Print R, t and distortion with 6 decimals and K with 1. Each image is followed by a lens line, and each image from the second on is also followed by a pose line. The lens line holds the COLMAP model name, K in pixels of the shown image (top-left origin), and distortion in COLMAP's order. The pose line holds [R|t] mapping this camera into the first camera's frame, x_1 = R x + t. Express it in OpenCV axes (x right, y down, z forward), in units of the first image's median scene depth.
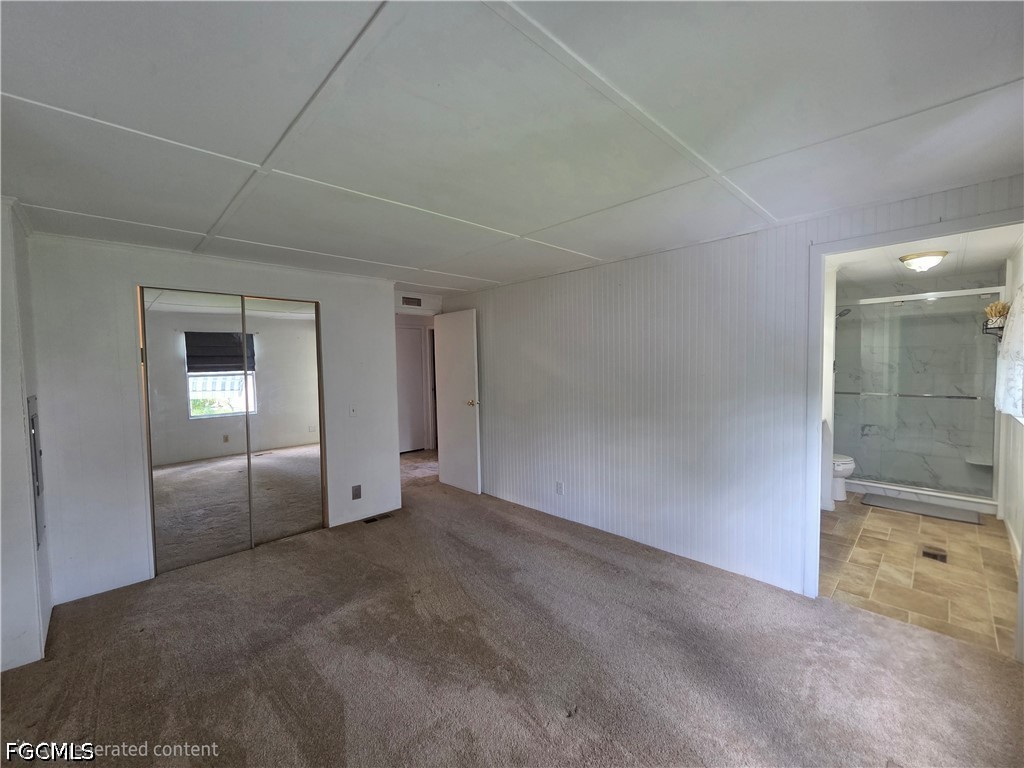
lens RADIAL K [[422.5, 0, 508.4], [0, 422.5, 385.2], [0, 0, 1]] dist [0.005115, -0.001716]
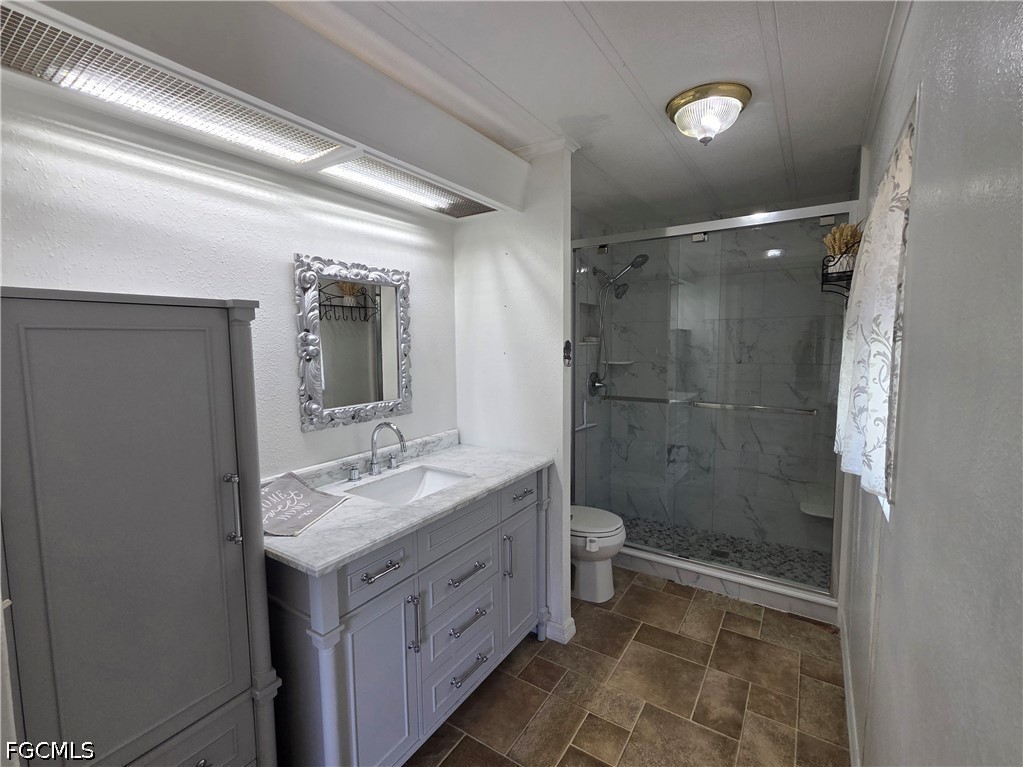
lens RADIAL K [[462.2, 0, 511.6], [0, 462.2, 380.6], [0, 0, 1]] dist [0.001013, -0.000034]
pose [[0.976690, -0.006994, 0.214538, 0.651020], [0.000330, 0.999517, 0.031084, -0.031255], [-0.214652, -0.030289, 0.976221, 0.545455]]
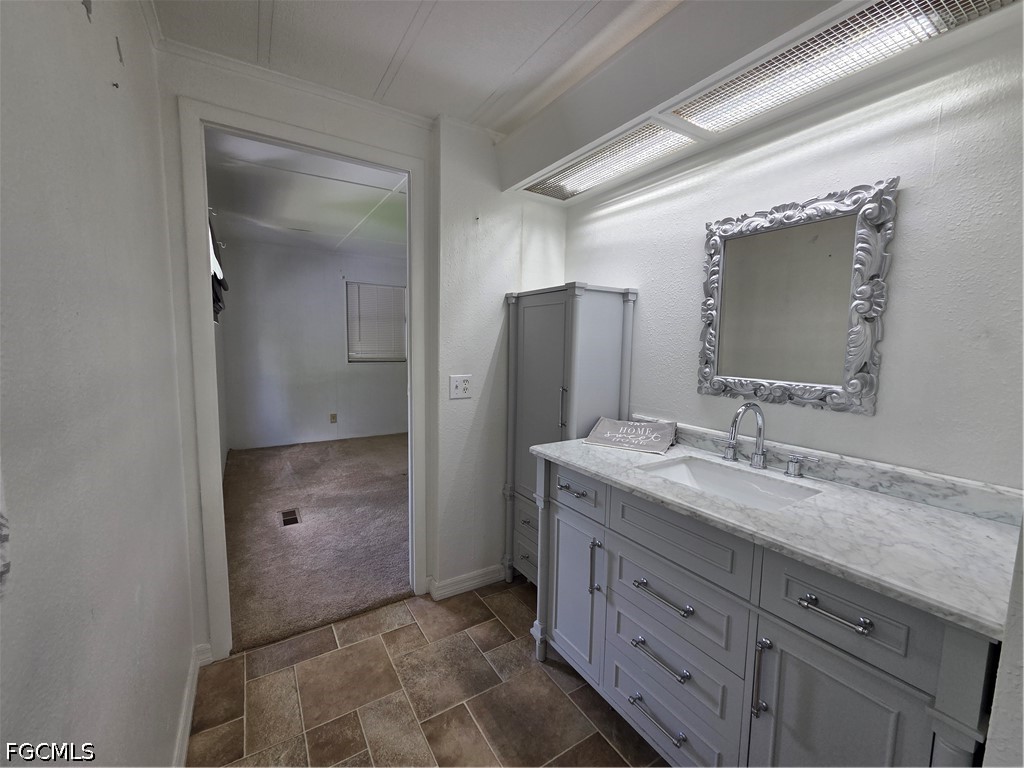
lens RADIAL K [[422.5, 0, 514.1], [0, 422.5, 384.9], [0, 0, 1]] dist [0.005115, -0.001716]
pose [[-0.209004, 0.120196, -0.970500, 1.022797], [-0.061059, 0.988878, 0.135621, -0.023052], [0.976007, 0.087603, -0.199340, 0.934300]]
